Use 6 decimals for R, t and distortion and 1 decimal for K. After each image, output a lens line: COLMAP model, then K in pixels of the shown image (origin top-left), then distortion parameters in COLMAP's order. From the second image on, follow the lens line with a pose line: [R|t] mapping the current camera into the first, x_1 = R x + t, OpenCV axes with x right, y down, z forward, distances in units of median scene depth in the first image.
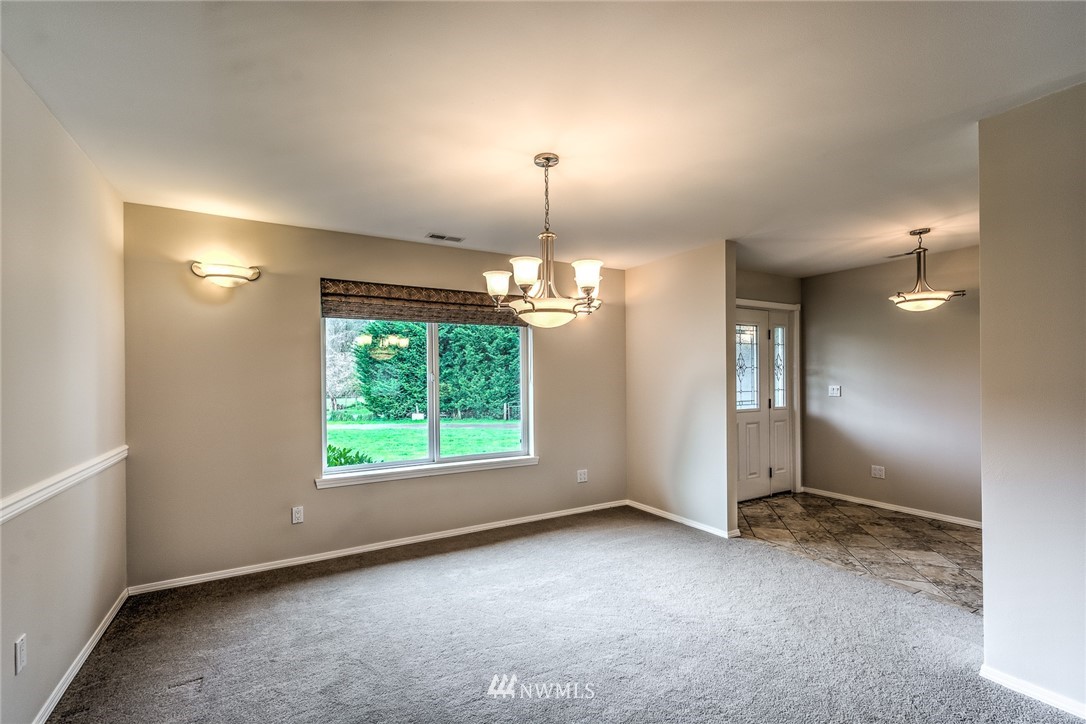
lens RADIAL K [[475.7, 0, 541.6], [0, 475.7, 379.2], [0, 0, 1]] dist [0.012794, -0.000047]
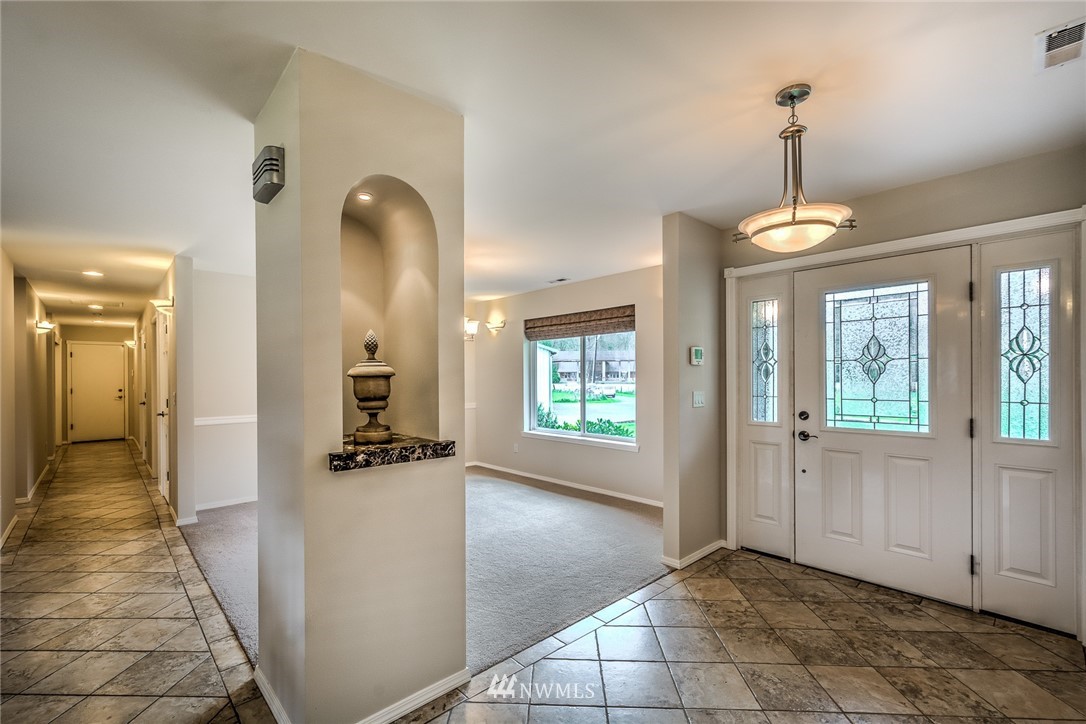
lens RADIAL K [[475.7, 0, 541.6], [0, 475.7, 379.2], [0, 0, 1]] dist [0.012794, -0.000047]
pose [[0.219042, 0.012016, -0.975641, 1.008013], [-0.000966, 0.999926, 0.012098, -0.007608], [0.975715, -0.001707, 0.219037, 0.511490]]
